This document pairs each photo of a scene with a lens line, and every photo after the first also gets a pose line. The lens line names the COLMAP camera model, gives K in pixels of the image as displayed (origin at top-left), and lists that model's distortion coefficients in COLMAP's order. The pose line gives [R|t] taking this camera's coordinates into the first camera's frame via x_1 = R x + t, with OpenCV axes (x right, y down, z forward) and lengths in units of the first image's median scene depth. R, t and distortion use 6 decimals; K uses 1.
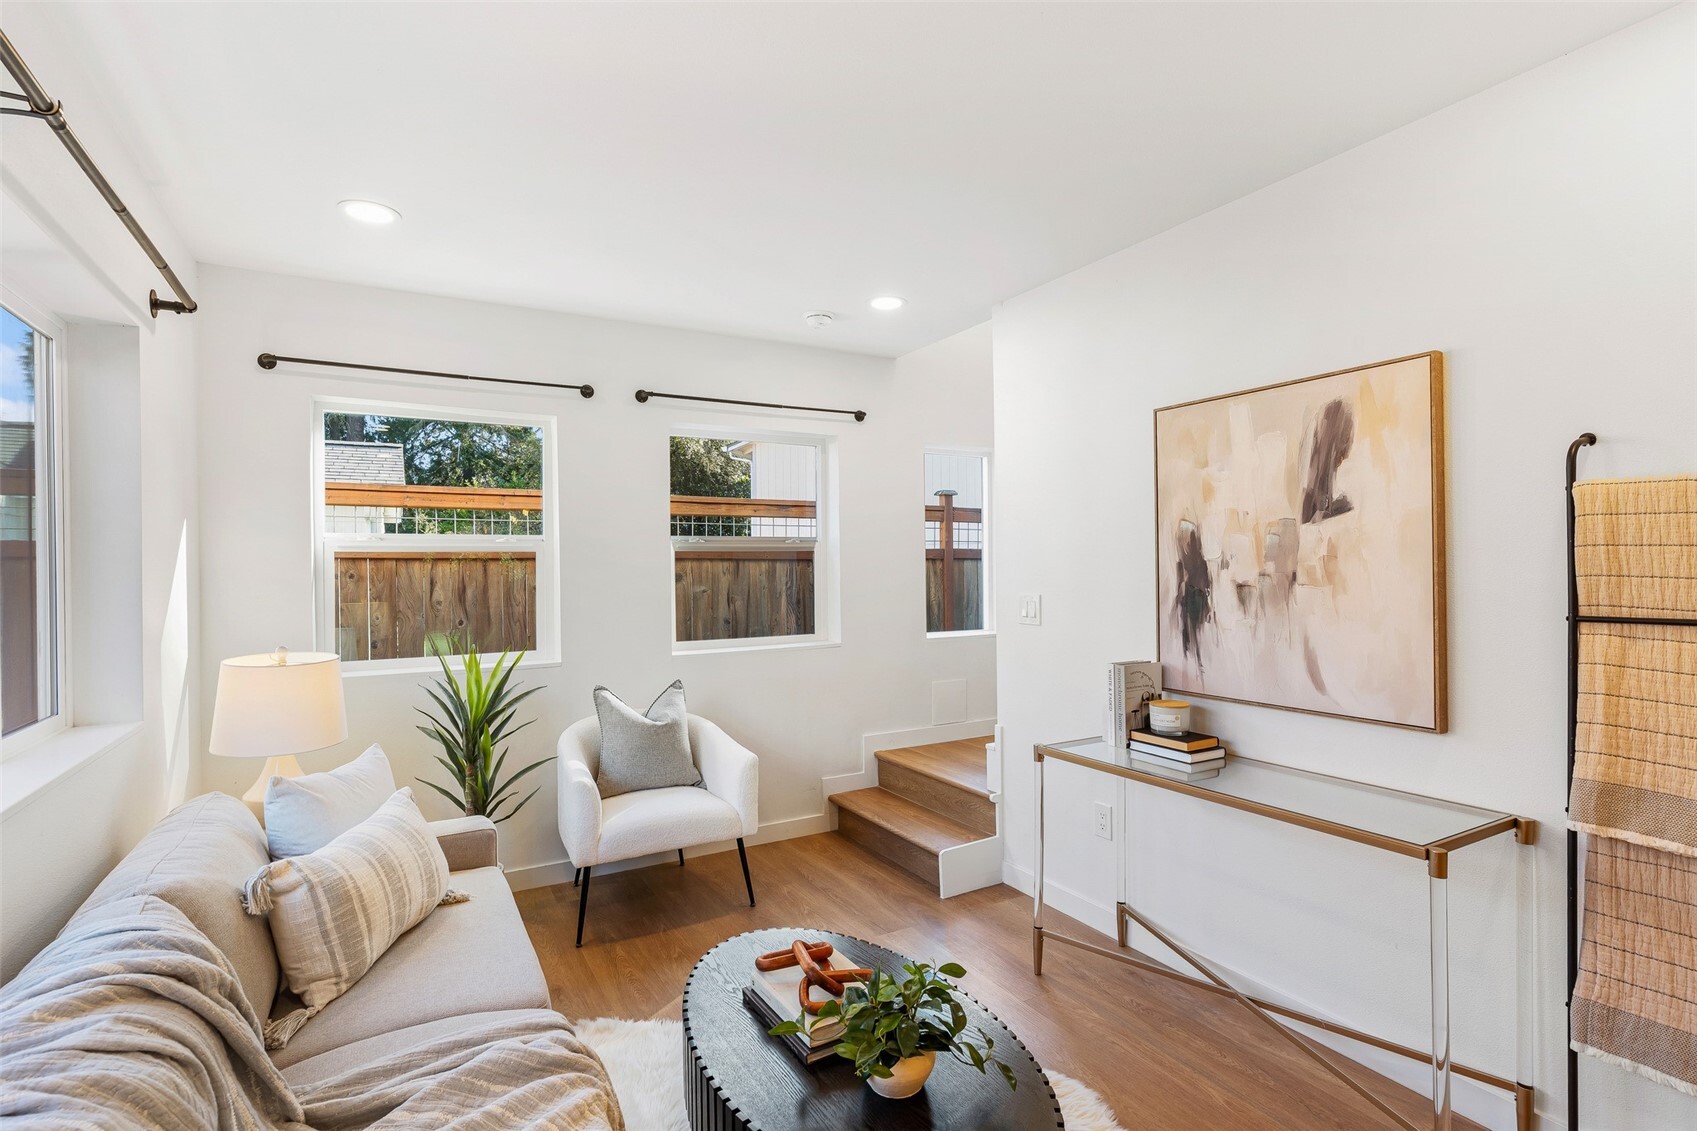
lens RADIAL K [[817.2, 0, 853.6], [0, 817.2, 567.4], [0, 0, 1]] dist [0.003040, -0.000651]
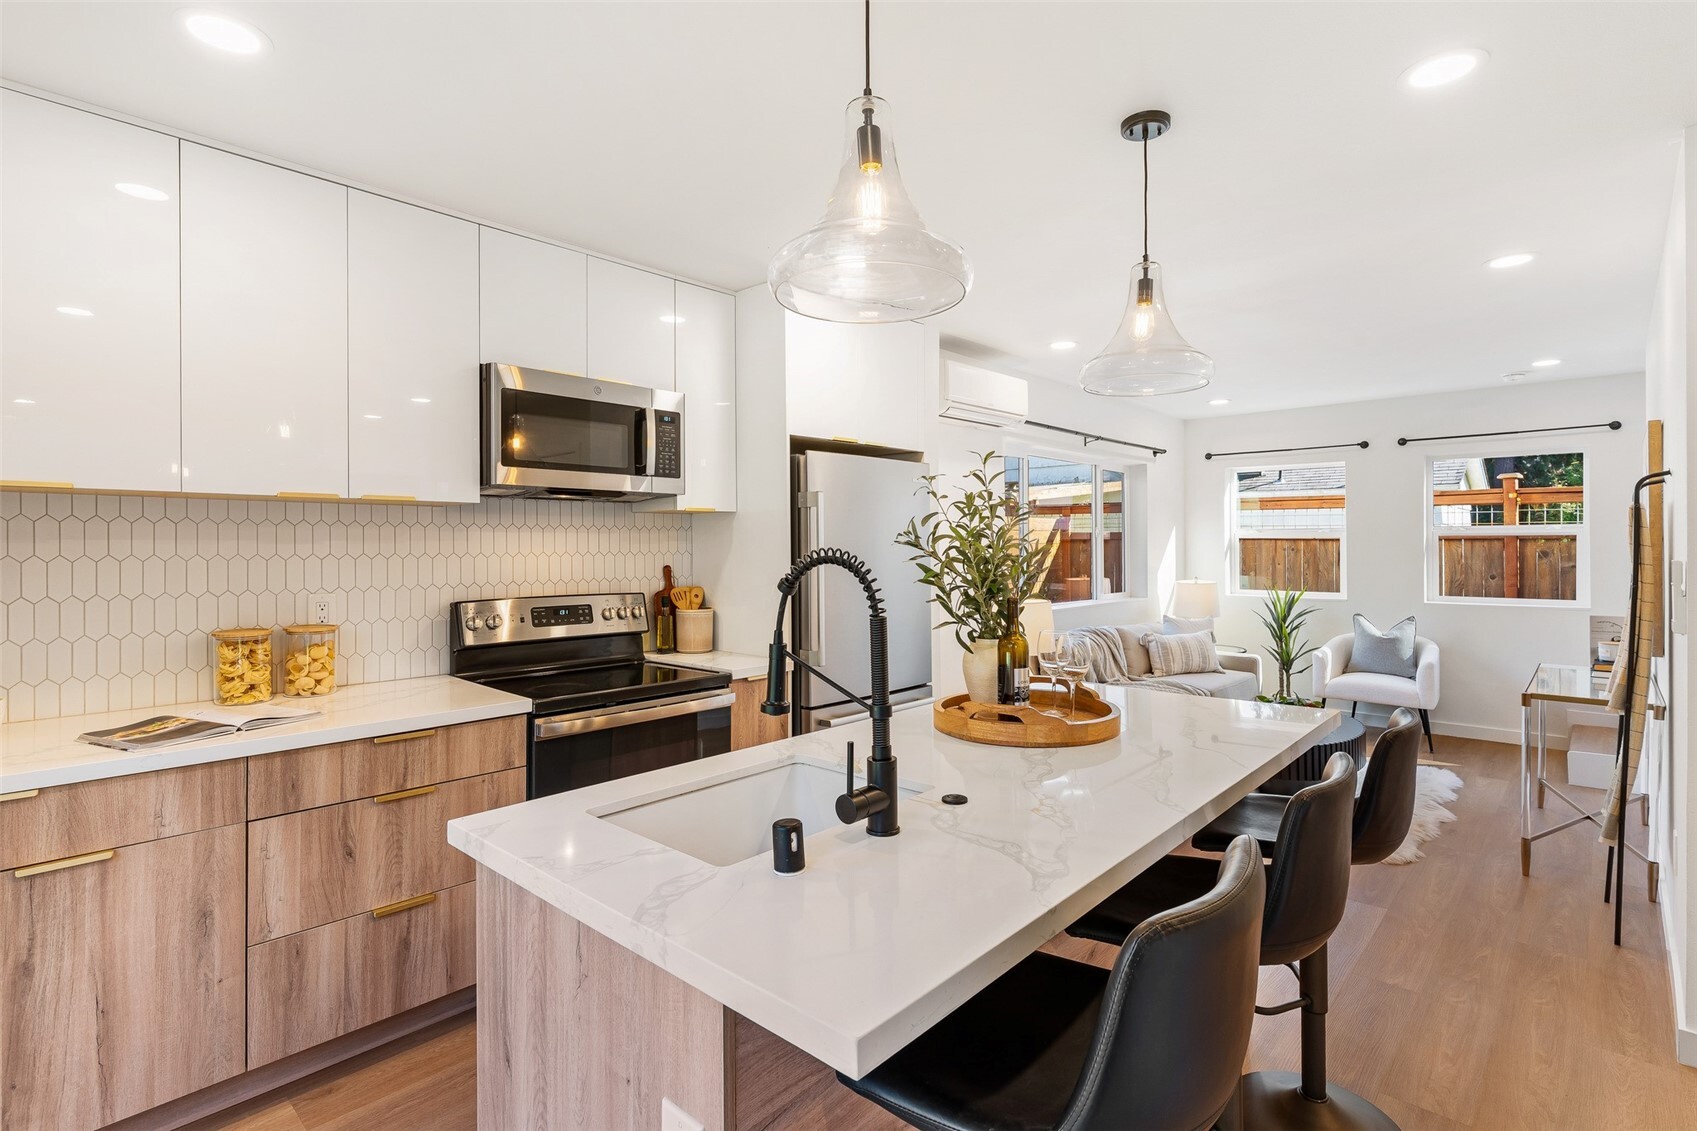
lens RADIAL K [[817.2, 0, 847.9], [0, 817.2, 544.9], [0, 0, 1]] dist [0.003040, -0.000651]
pose [[0.298985, 0.010142, -0.954204, 1.092697], [-0.002417, 0.999948, 0.009871, -0.018892], [0.954255, -0.000645, 0.298995, -0.614023]]
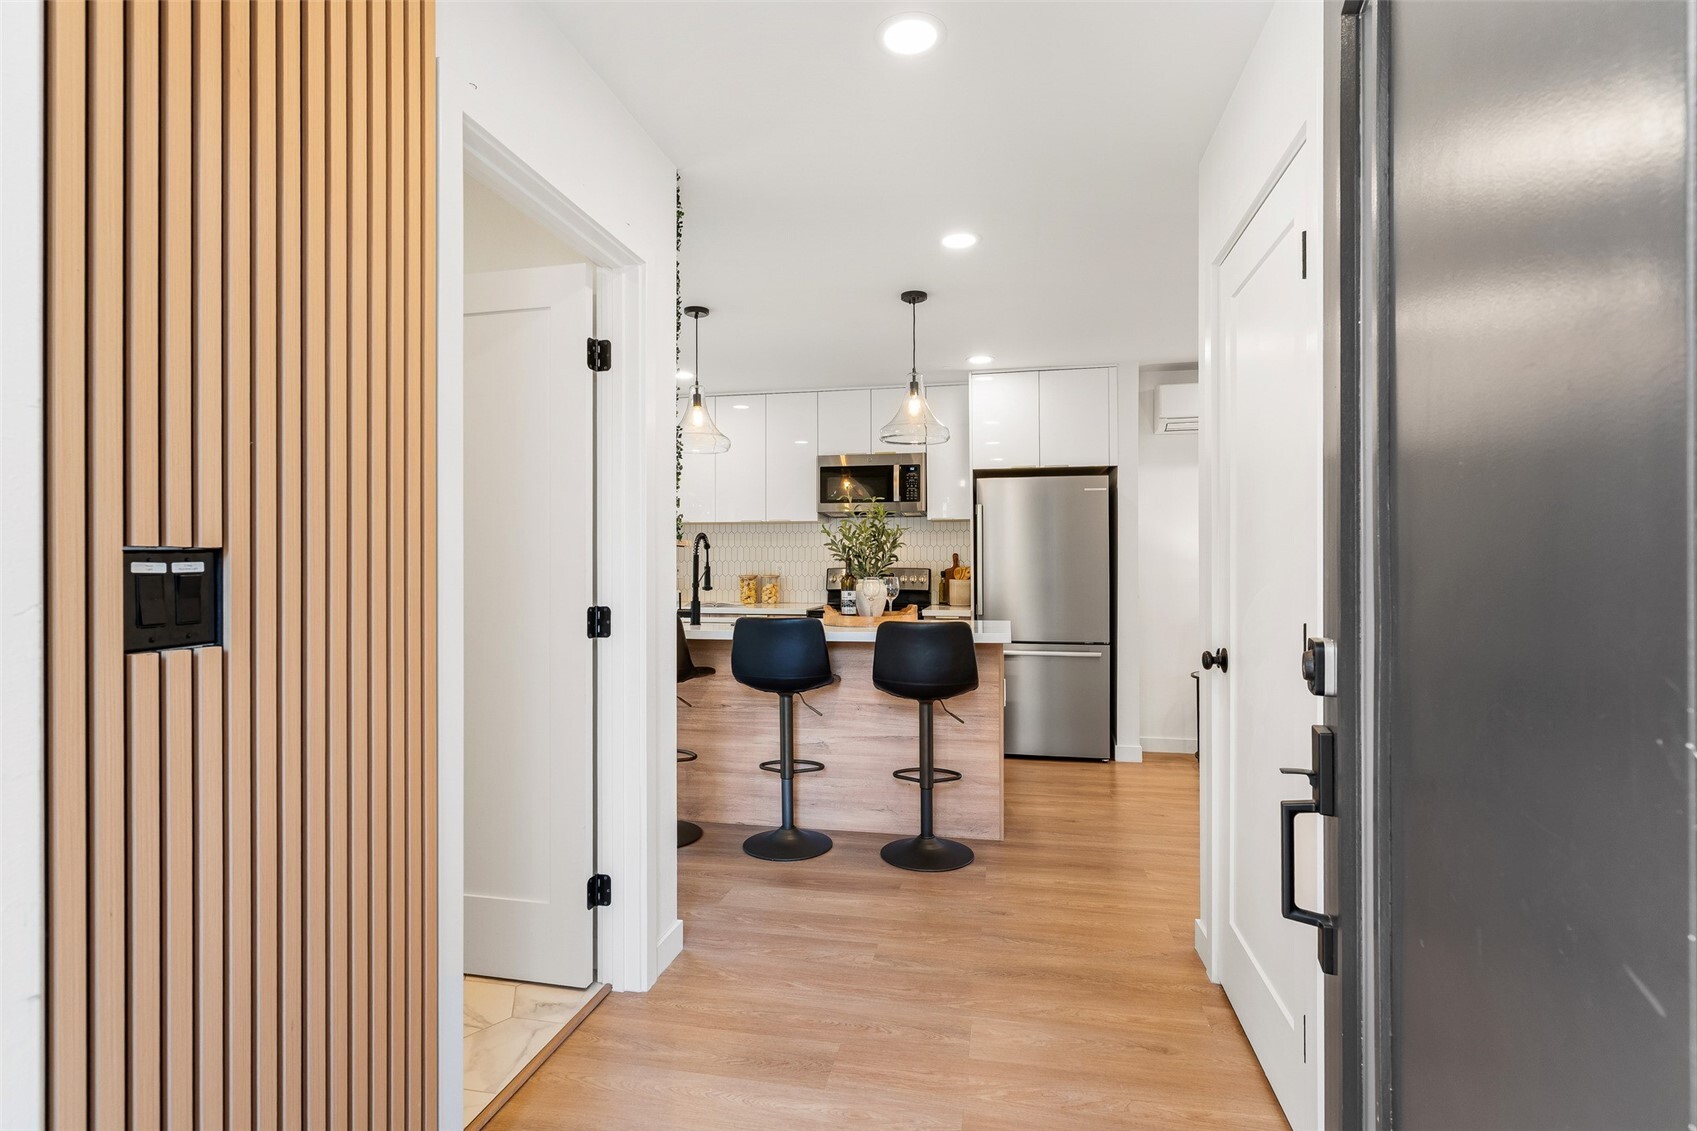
lens RADIAL K [[817.2, 0, 841.3], [0, 817.2, 564.6], [0, 0, 1]] dist [0.003040, -0.000651]
pose [[-0.665592, 0.008947, -0.746262, 1.476837], [0.005791, 0.999960, 0.006823, 0.030165], [0.746294, 0.000220, -0.665617, 0.483539]]
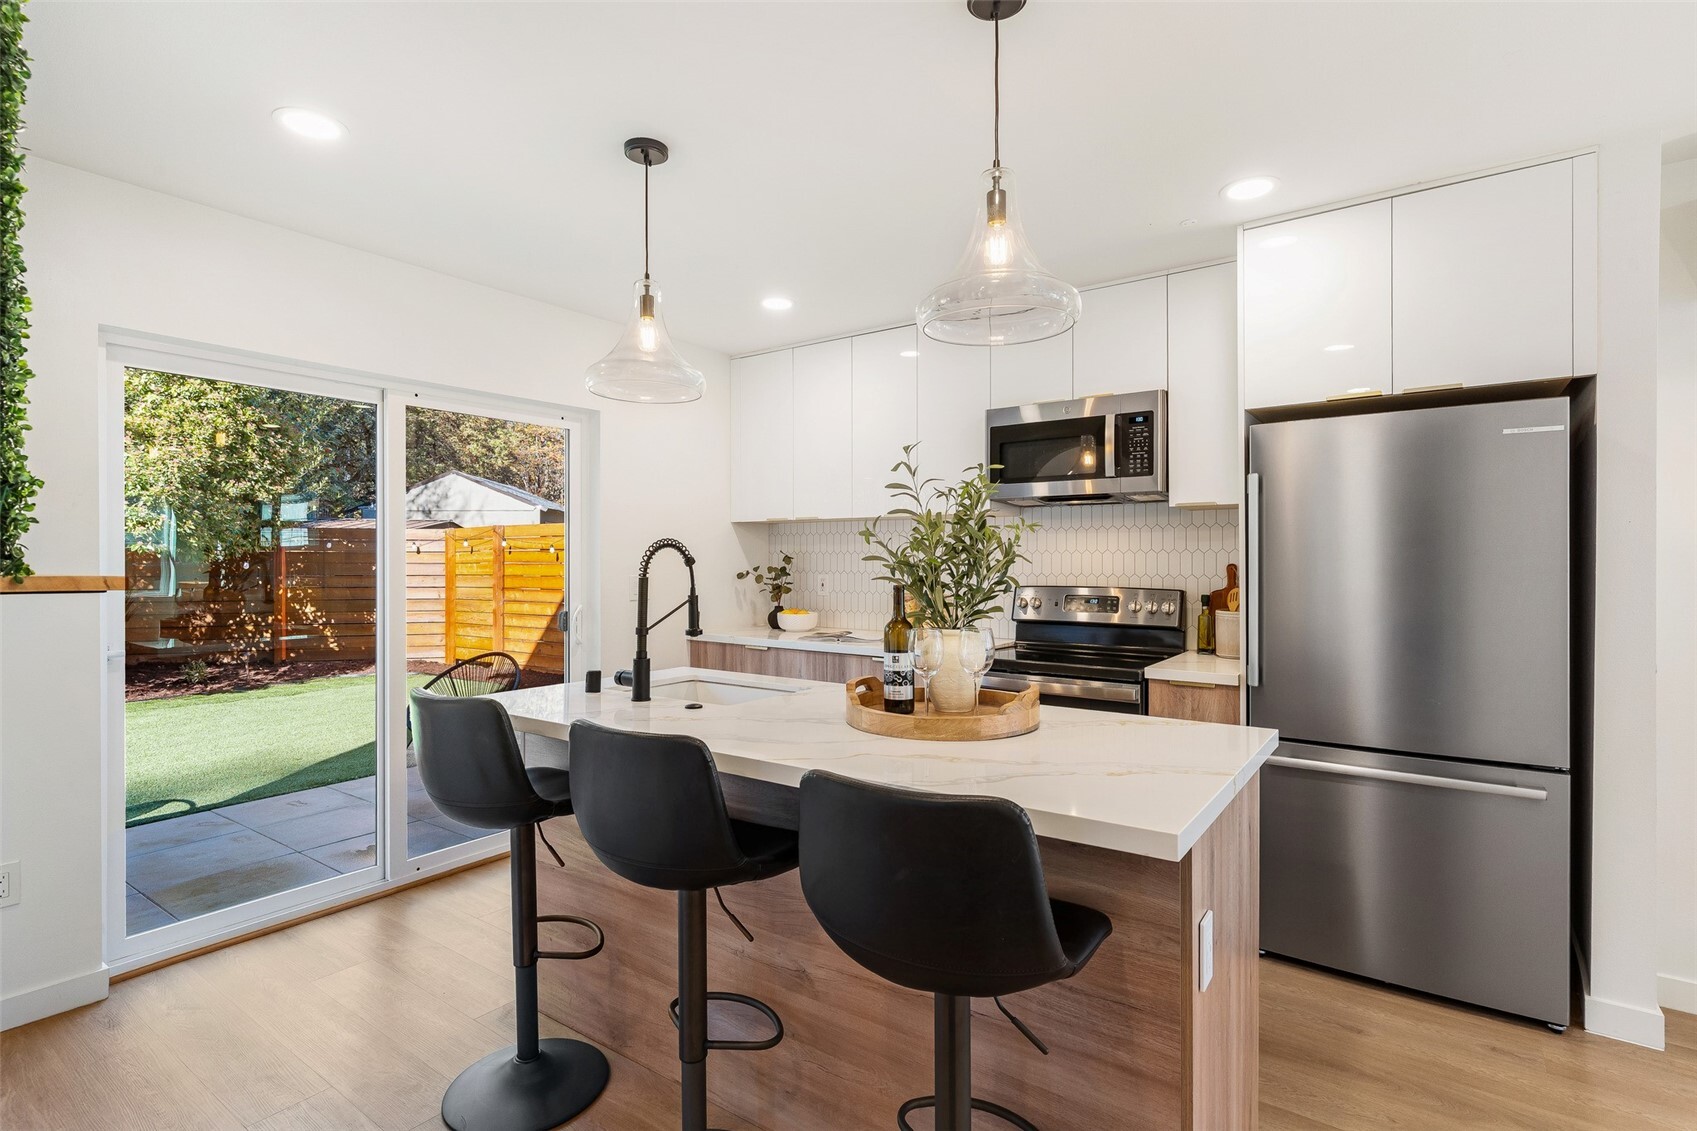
lens RADIAL K [[817.2, 0, 837.9], [0, 817.2, 565.0], [0, 0, 1]] dist [0.003040, -0.000651]
pose [[-0.913017, 0.011522, -0.407758, 0.853020], [0.007591, 0.999908, 0.011259, 0.005554], [0.407850, 0.007184, -0.913021, 0.219789]]
